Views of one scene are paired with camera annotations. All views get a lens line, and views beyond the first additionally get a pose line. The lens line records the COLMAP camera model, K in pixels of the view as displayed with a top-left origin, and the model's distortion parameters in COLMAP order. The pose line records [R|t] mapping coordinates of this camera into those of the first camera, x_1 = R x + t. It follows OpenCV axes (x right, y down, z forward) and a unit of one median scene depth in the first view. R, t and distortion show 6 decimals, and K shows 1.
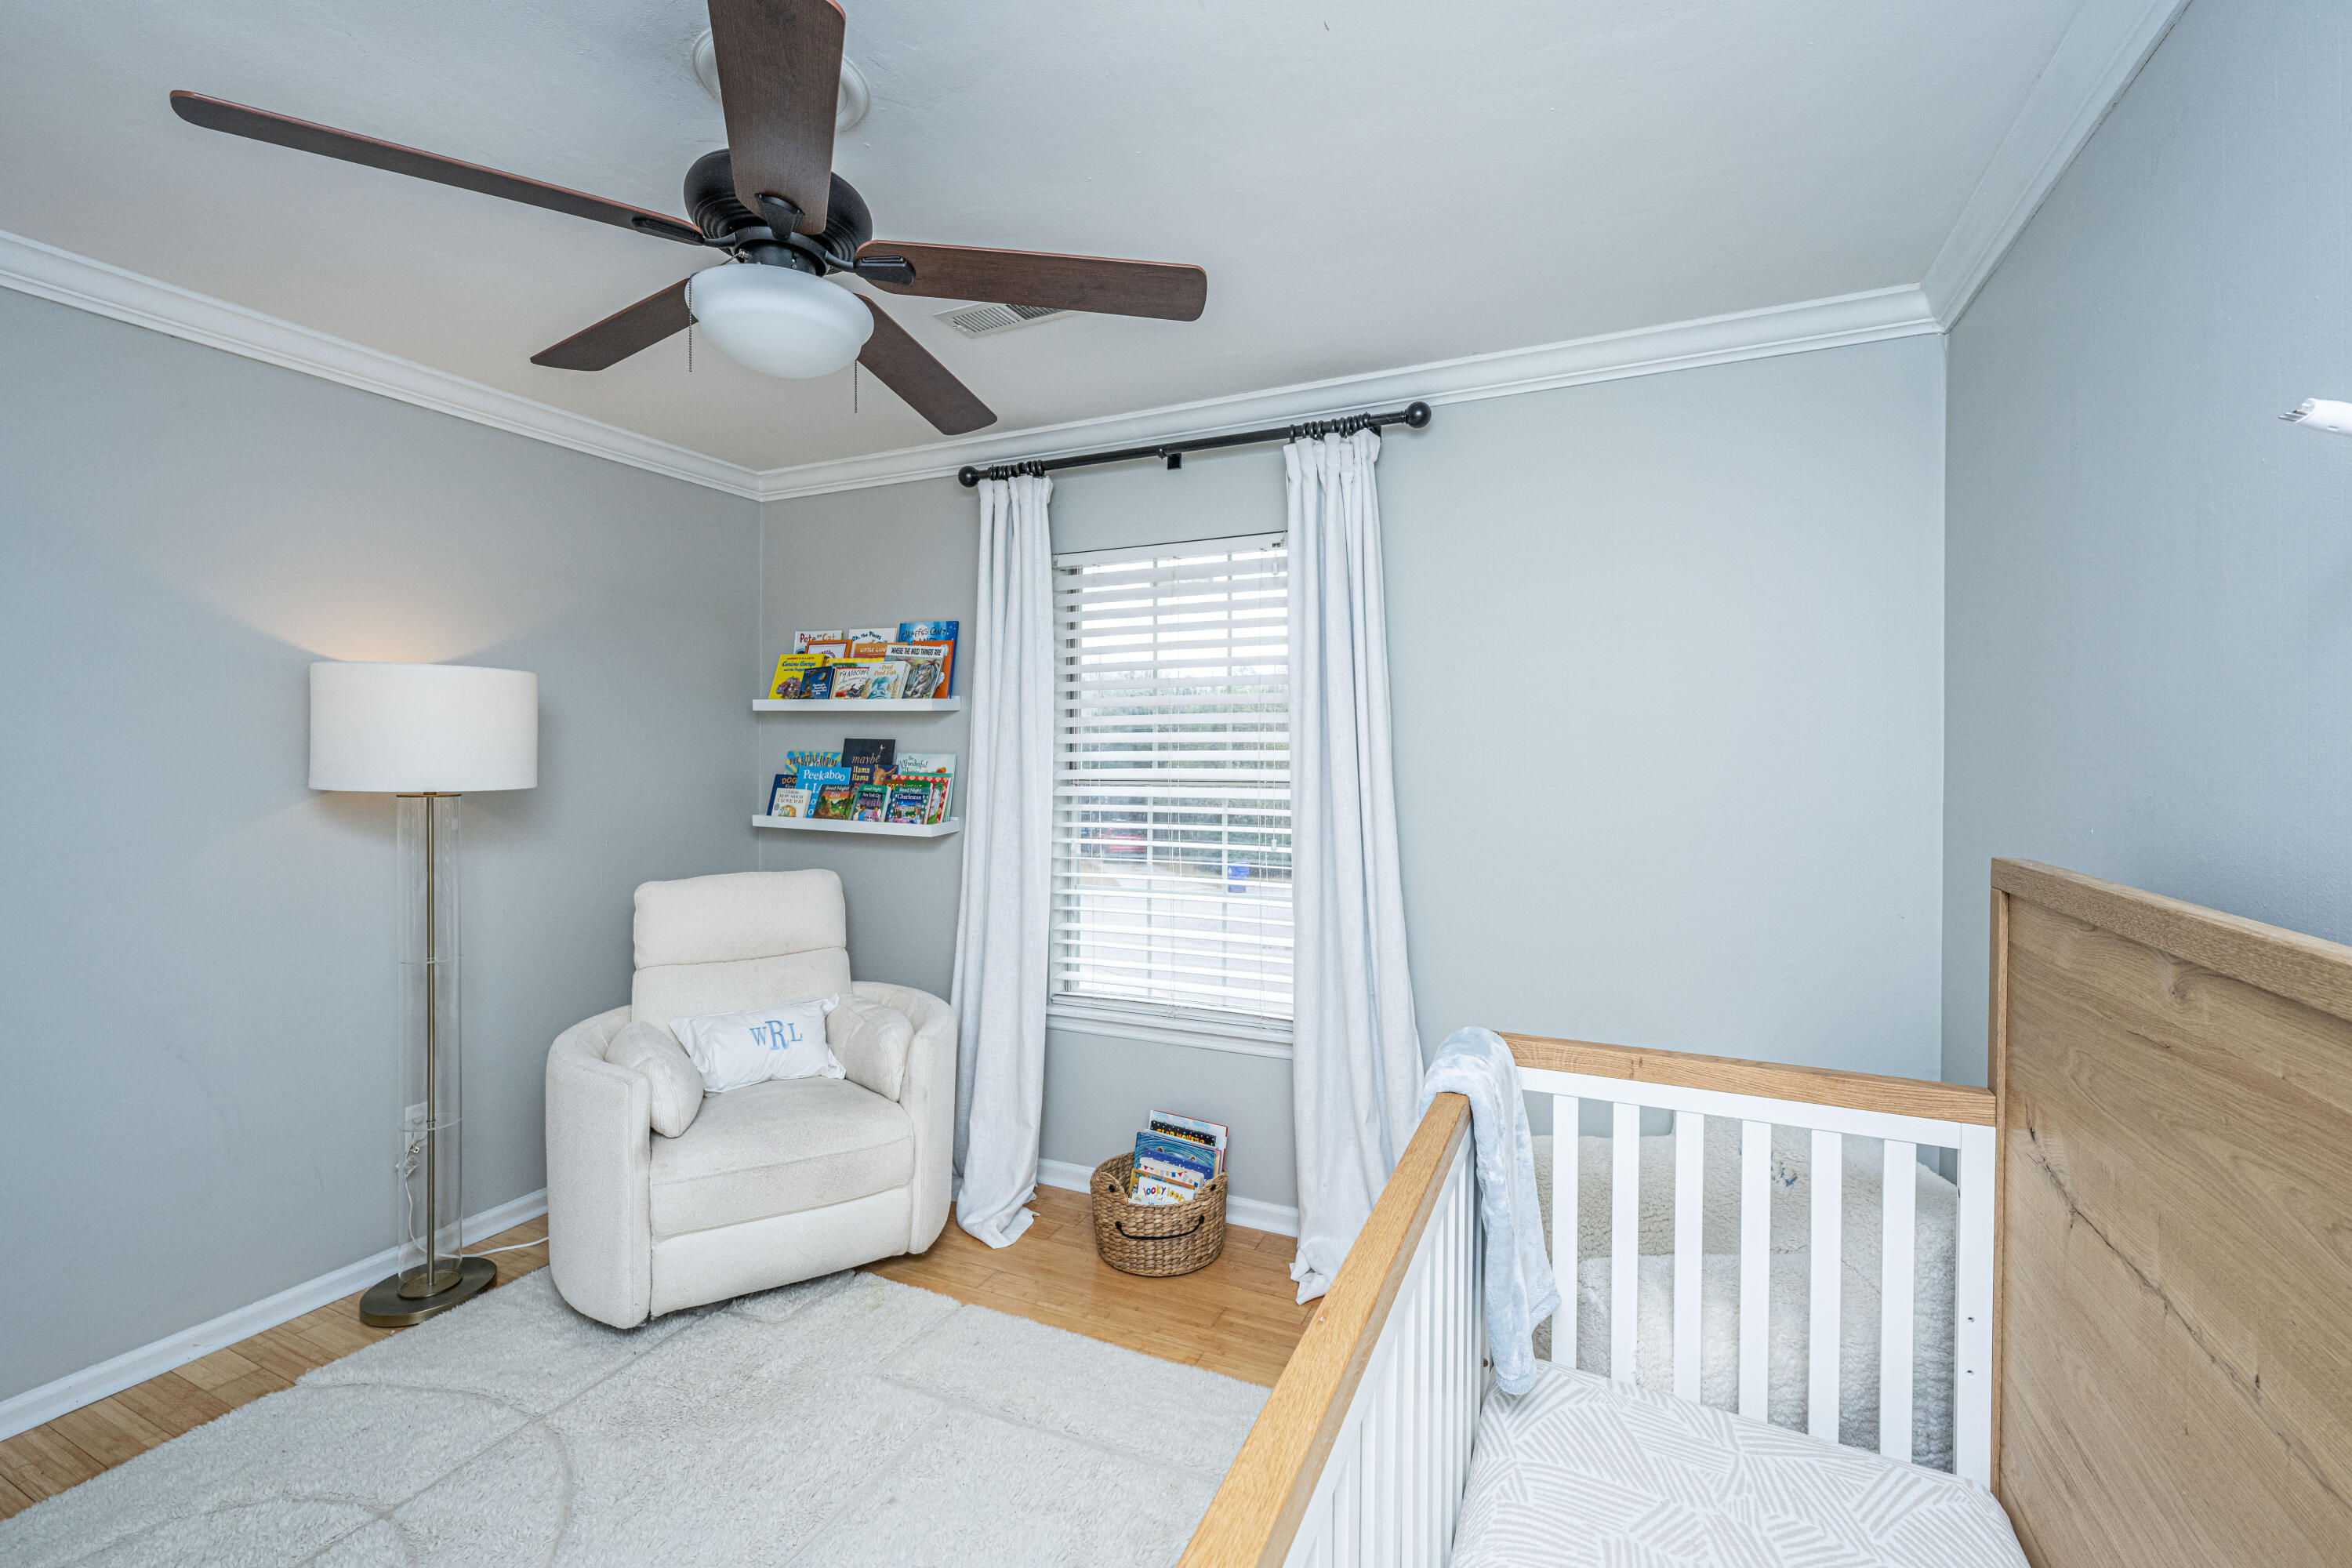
lens RADIAL K [[961.7, 0, 1221.7], [0, 961.7, 775.5], [0, 0, 1]] dist [-0.000099, -0.000066]
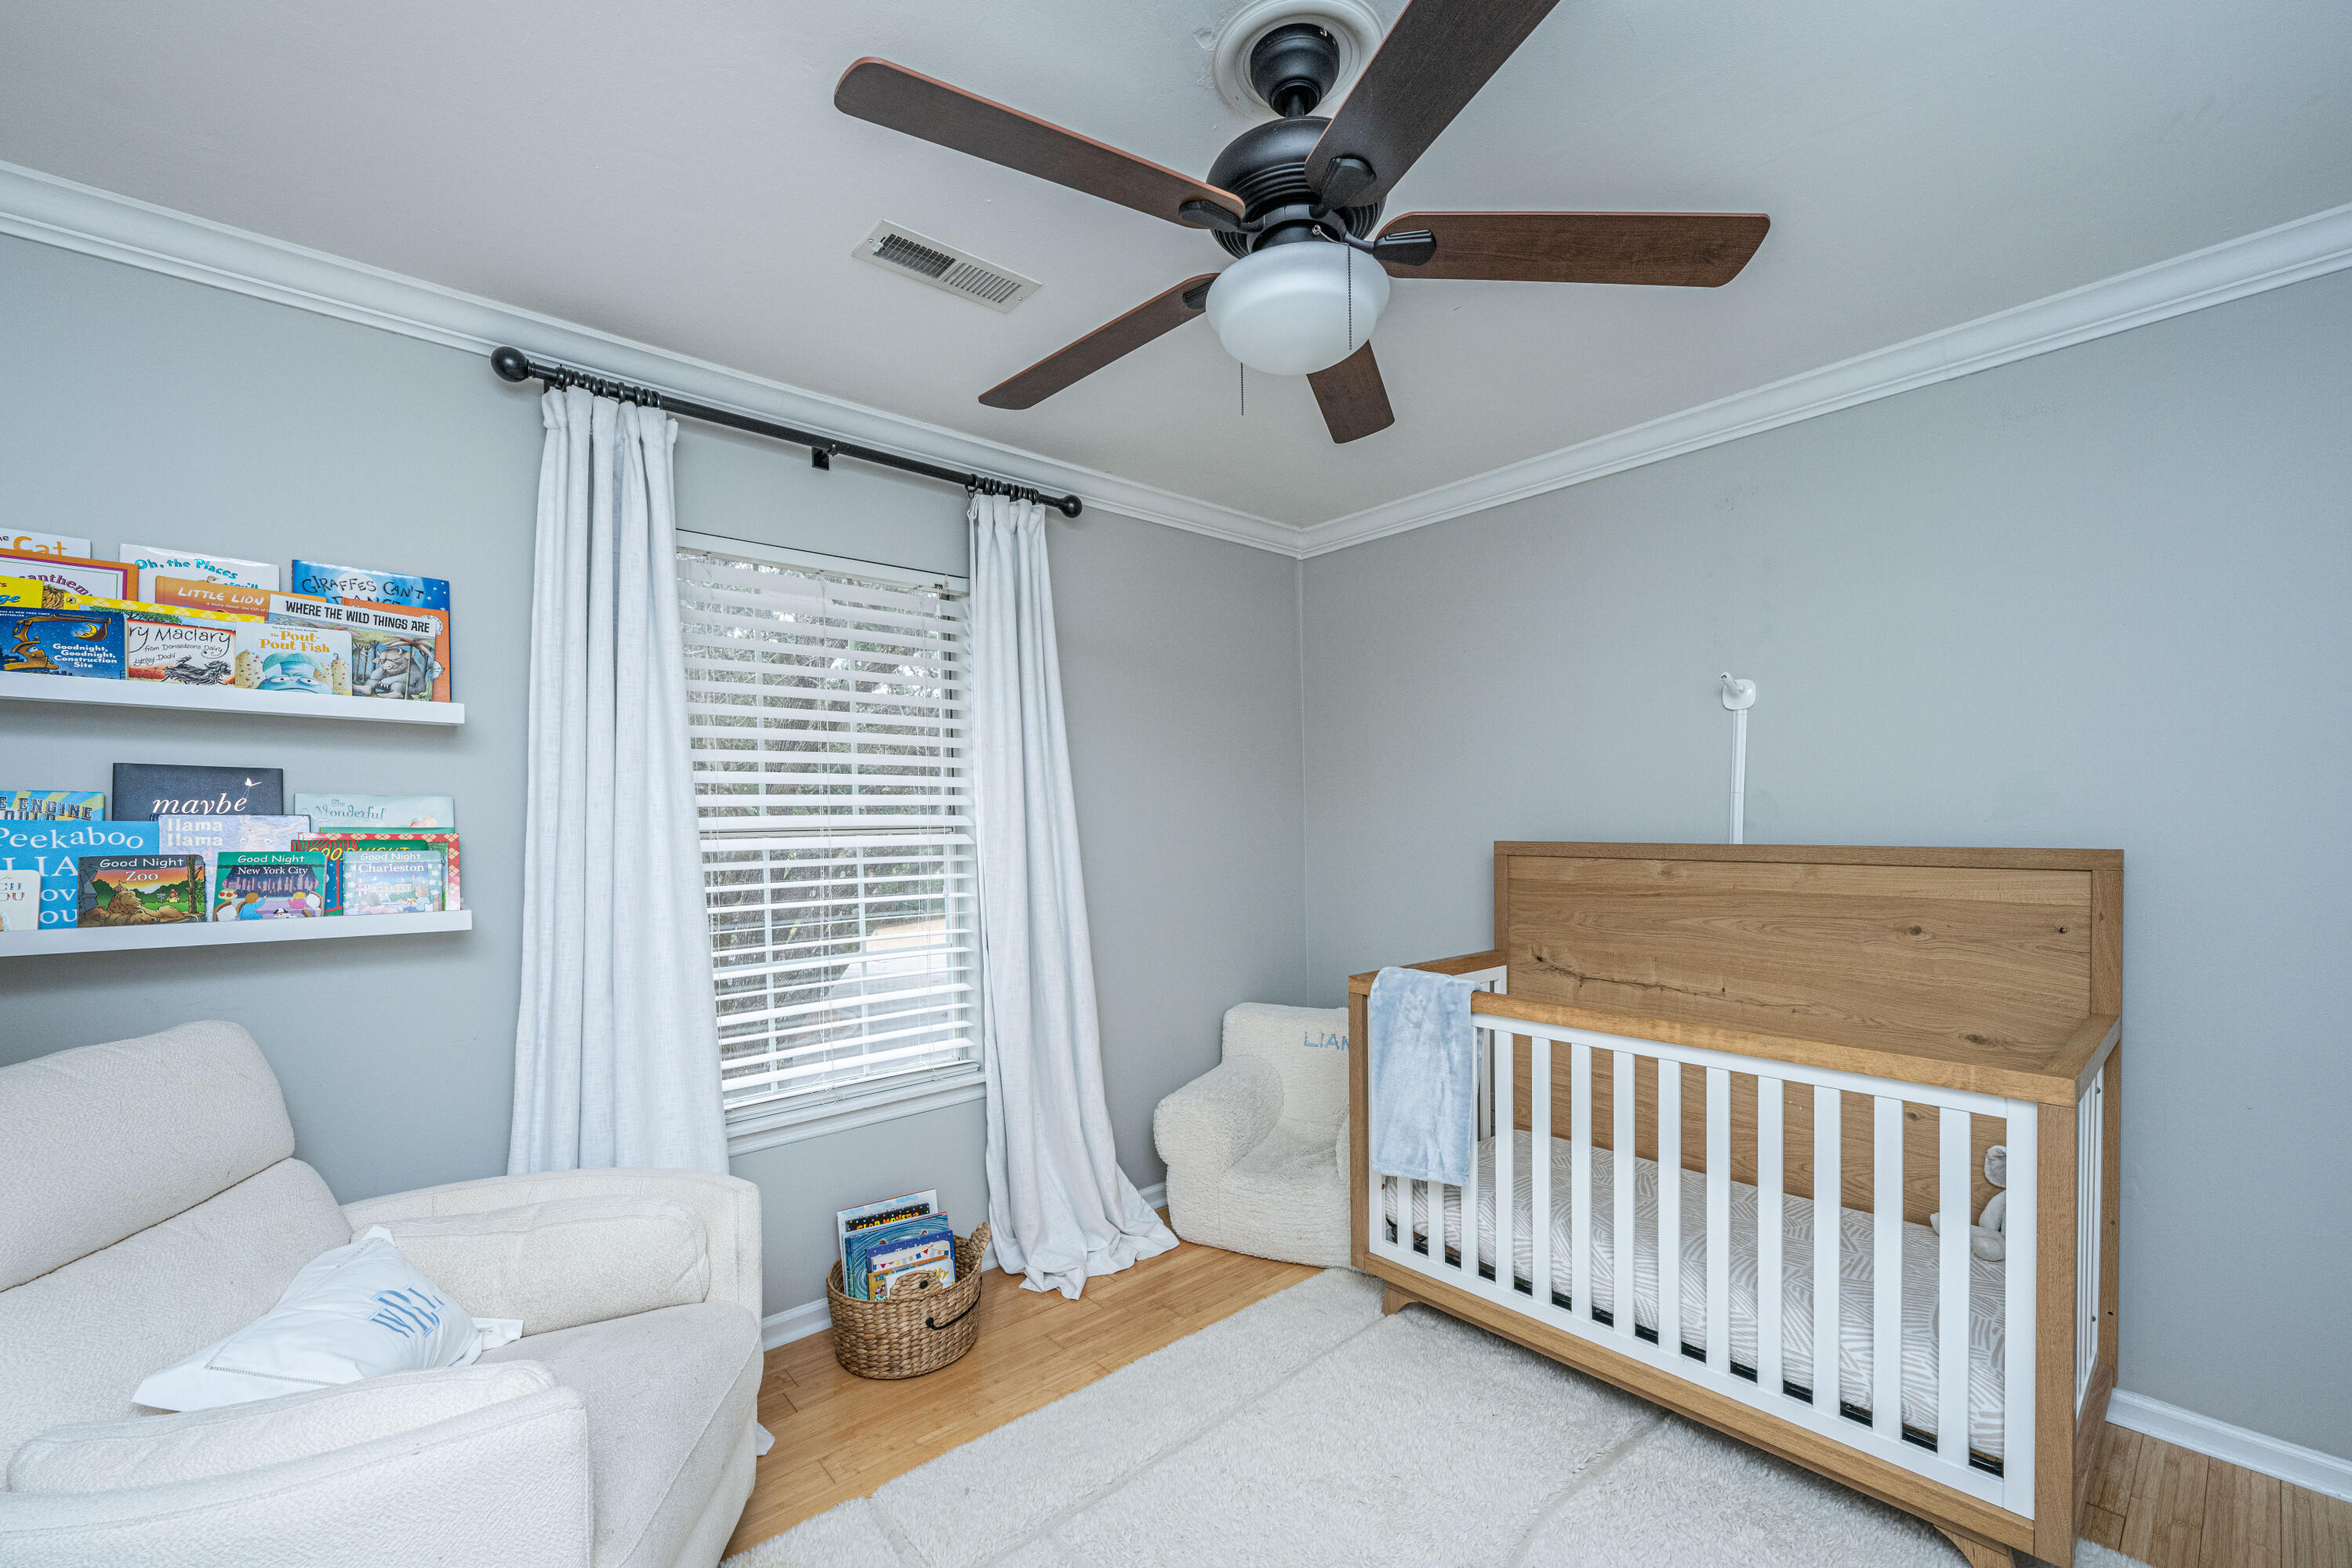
lens RADIAL K [[951.9, 0, 1176.1], [0, 951.9, 824.6], [0, 0, 1]] dist [0.000020, -0.000304]
pose [[0.430690, -0.018945, 0.902301, -0.673641], [0.017442, 0.999768, 0.012666, -0.003883], [-0.902331, 0.010283, 0.430920, 0.340122]]
